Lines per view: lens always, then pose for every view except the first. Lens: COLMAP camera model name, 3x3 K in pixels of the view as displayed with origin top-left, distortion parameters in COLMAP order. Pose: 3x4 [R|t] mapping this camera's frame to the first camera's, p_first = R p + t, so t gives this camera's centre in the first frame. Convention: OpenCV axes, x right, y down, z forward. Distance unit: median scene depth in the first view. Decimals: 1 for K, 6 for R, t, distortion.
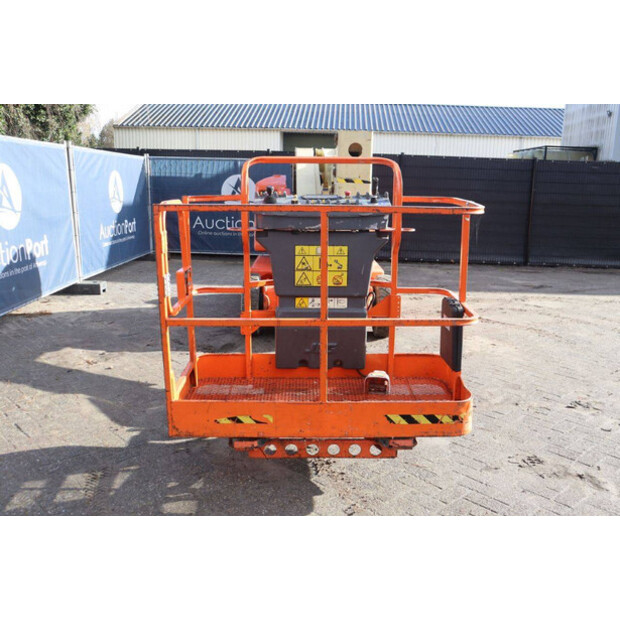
lens RADIAL K [[606.2, 0, 310.0], [0, 606.2, 310.0], [0, 0, 1]] dist [-0.117279, 0.202034]
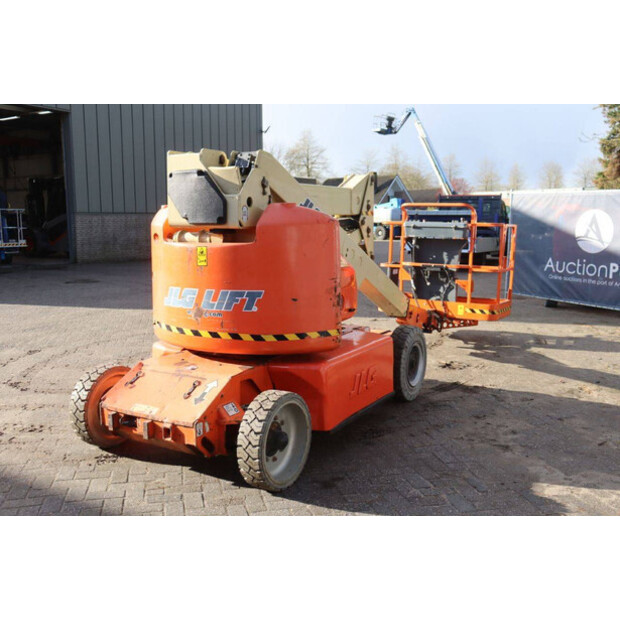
lens RADIAL K [[634.2, 0, 310.0], [0, 634.2, 310.0], [0, 0, 1]] dist [-0.013183, 0.001253]
pose [[-0.862749, -0.093536, 0.496905, -0.461266], [0.088204, 0.939831, 0.330056, -0.426078], [-0.497879, 0.328585, -0.802588, 1.968883]]
